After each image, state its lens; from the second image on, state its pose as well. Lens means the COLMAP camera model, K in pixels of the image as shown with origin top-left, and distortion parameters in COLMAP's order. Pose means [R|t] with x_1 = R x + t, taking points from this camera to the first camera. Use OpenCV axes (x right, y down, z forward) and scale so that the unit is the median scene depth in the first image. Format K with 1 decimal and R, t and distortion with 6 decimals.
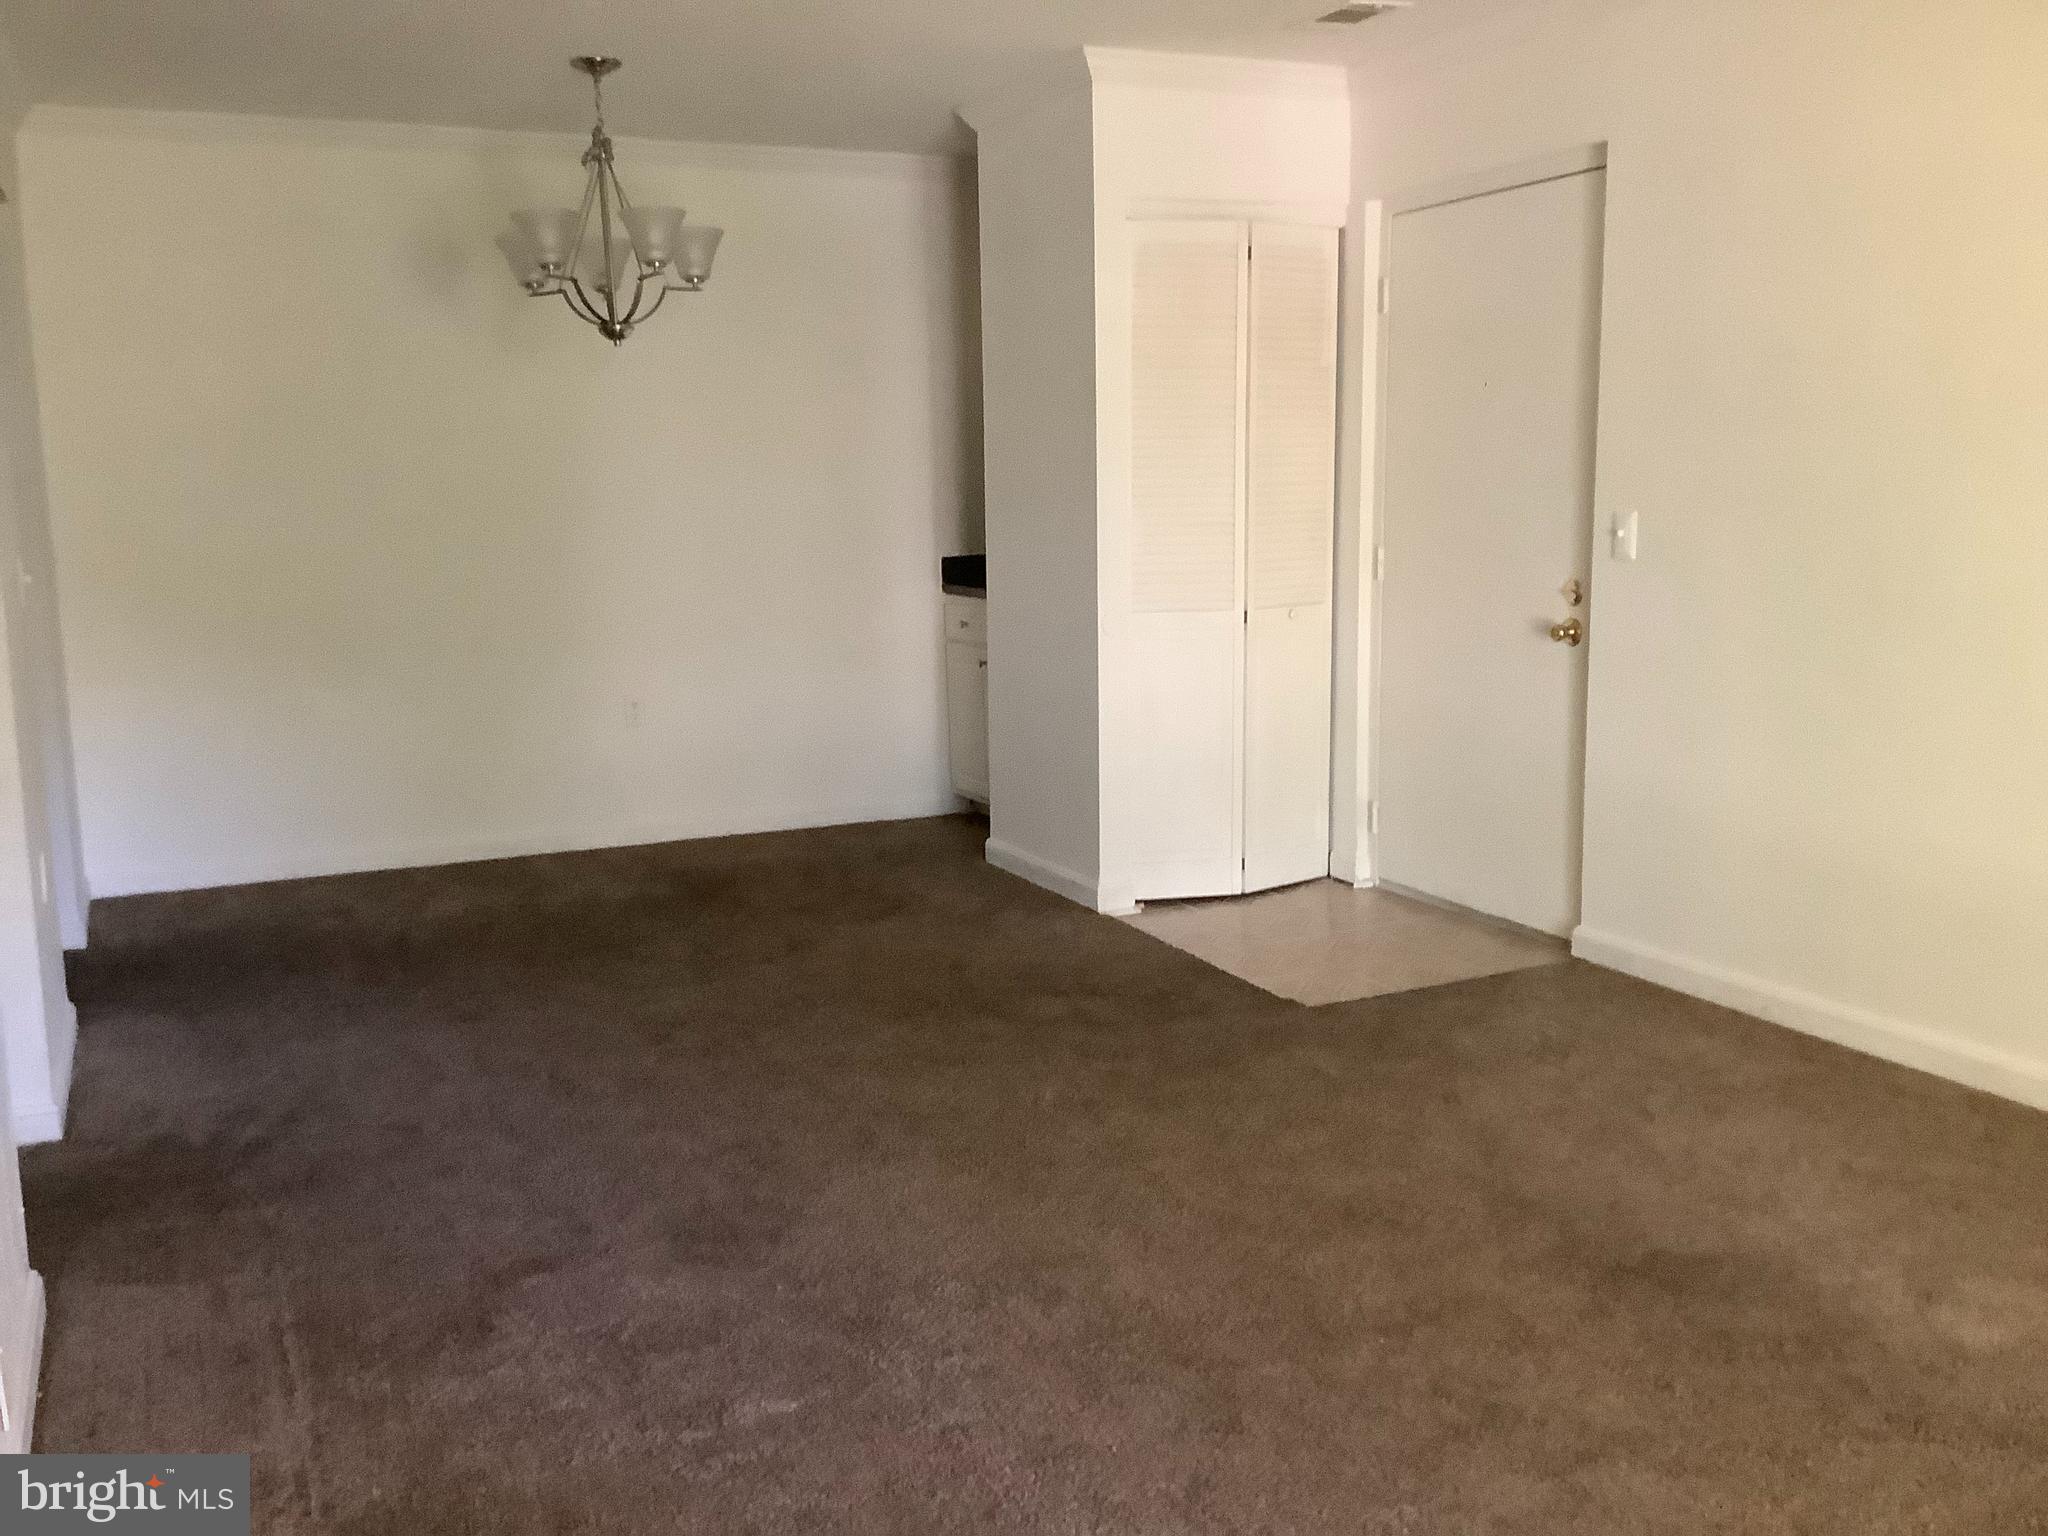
lens RADIAL K [[1808.4, 0, 1019.4], [0, 1808.4, 801.6], [0, 0, 1]] dist [-0.001016, -0.005240]
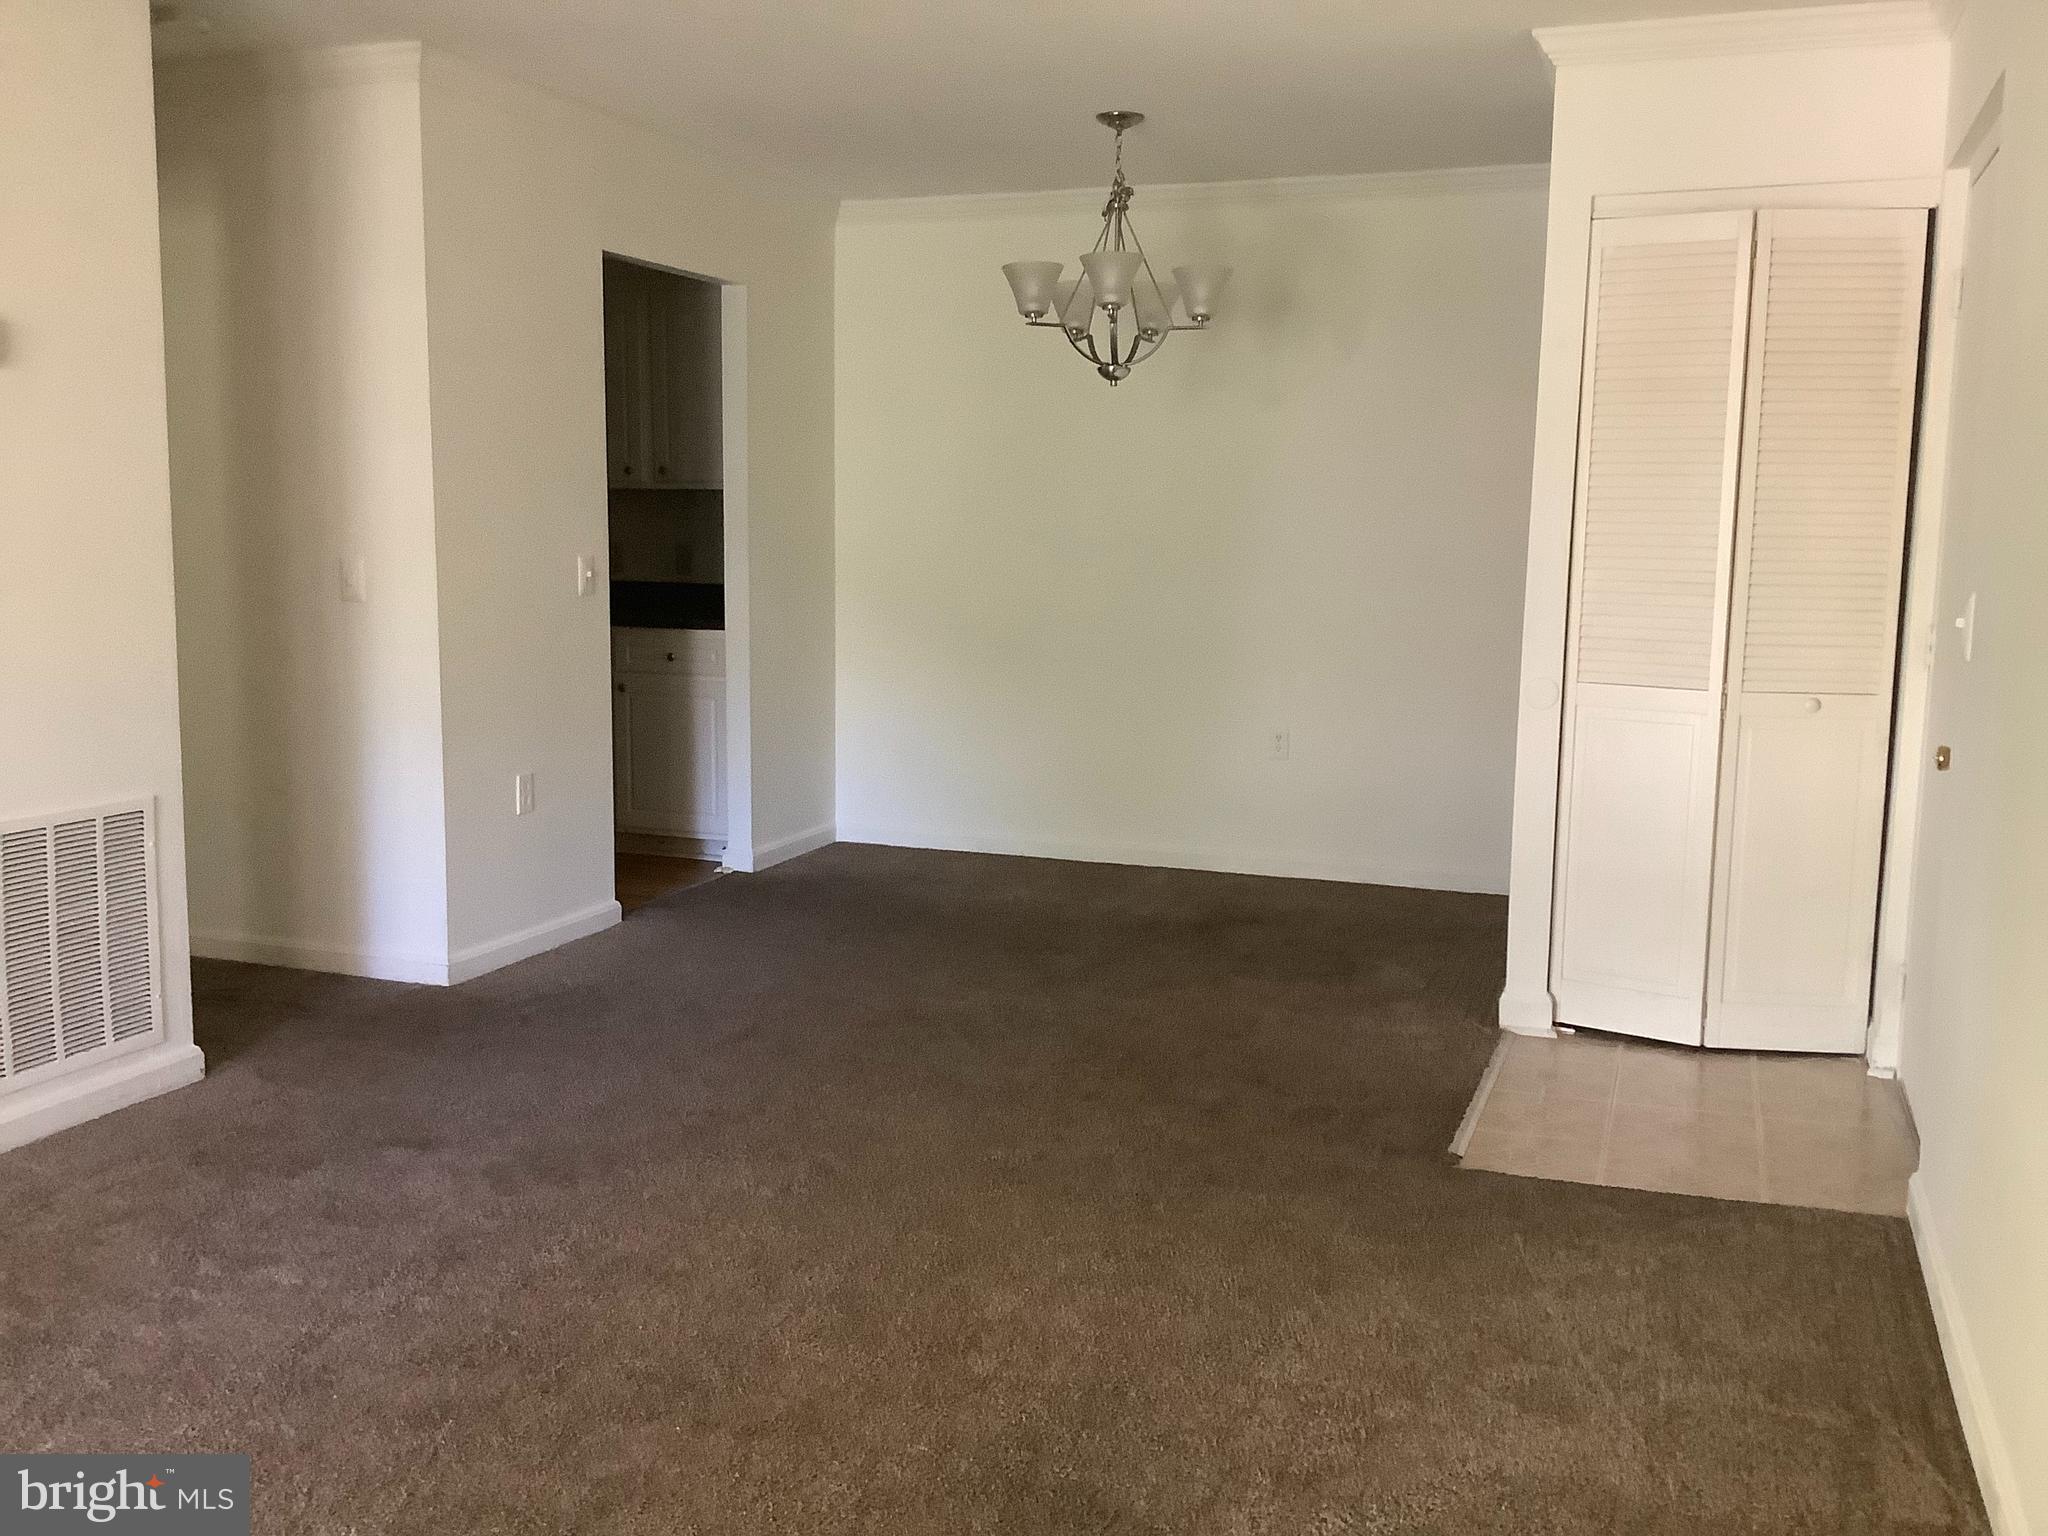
lens RADIAL K [[1819.6, 0, 1024.0], [0, 1819.6, 768.0], [0, 0, 1]] dist [0.115868, -0.240132]
pose [[0.712735, 0.123094, -0.690548, 0.507480], [-0.150383, 0.988405, 0.020975, -0.047359], [0.685123, 0.088897, 0.722982, 0.217717]]
